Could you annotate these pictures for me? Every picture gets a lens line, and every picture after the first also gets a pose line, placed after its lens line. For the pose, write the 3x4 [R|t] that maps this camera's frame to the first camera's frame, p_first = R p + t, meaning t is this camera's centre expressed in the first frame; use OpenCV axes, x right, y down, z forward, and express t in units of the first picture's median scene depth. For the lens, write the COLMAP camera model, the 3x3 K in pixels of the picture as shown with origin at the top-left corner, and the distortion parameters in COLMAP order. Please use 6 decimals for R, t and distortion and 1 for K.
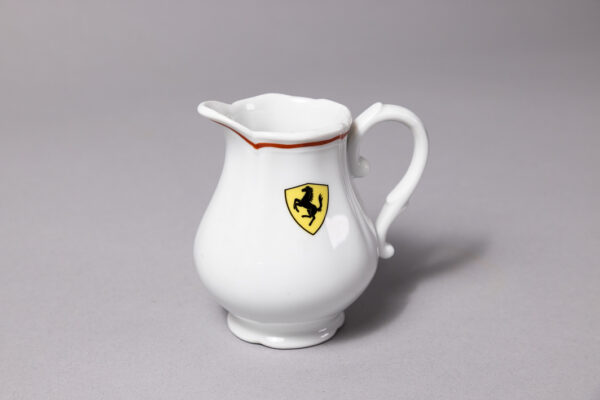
lens RADIAL K [[1228.1, 0, 300.0], [0, 1228.1, 200.0], [0, 0, 1]] dist [-0.075195, -0.117231]
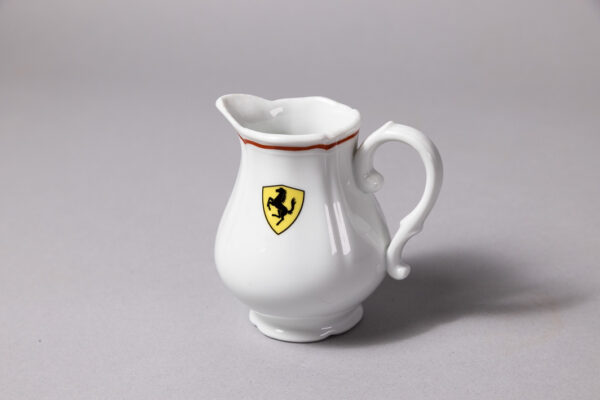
lens RADIAL K [[1228.1, 0, 300.0], [0, 1228.1, 200.0], [0, 0, 1]] dist [-0.075195, -0.117231]
pose [[0.792143, 0.195090, -0.578316, 0.621805], [-0.181308, 0.979981, 0.082243, -0.089367], [0.582783, 0.039705, 0.811657, 0.163612]]
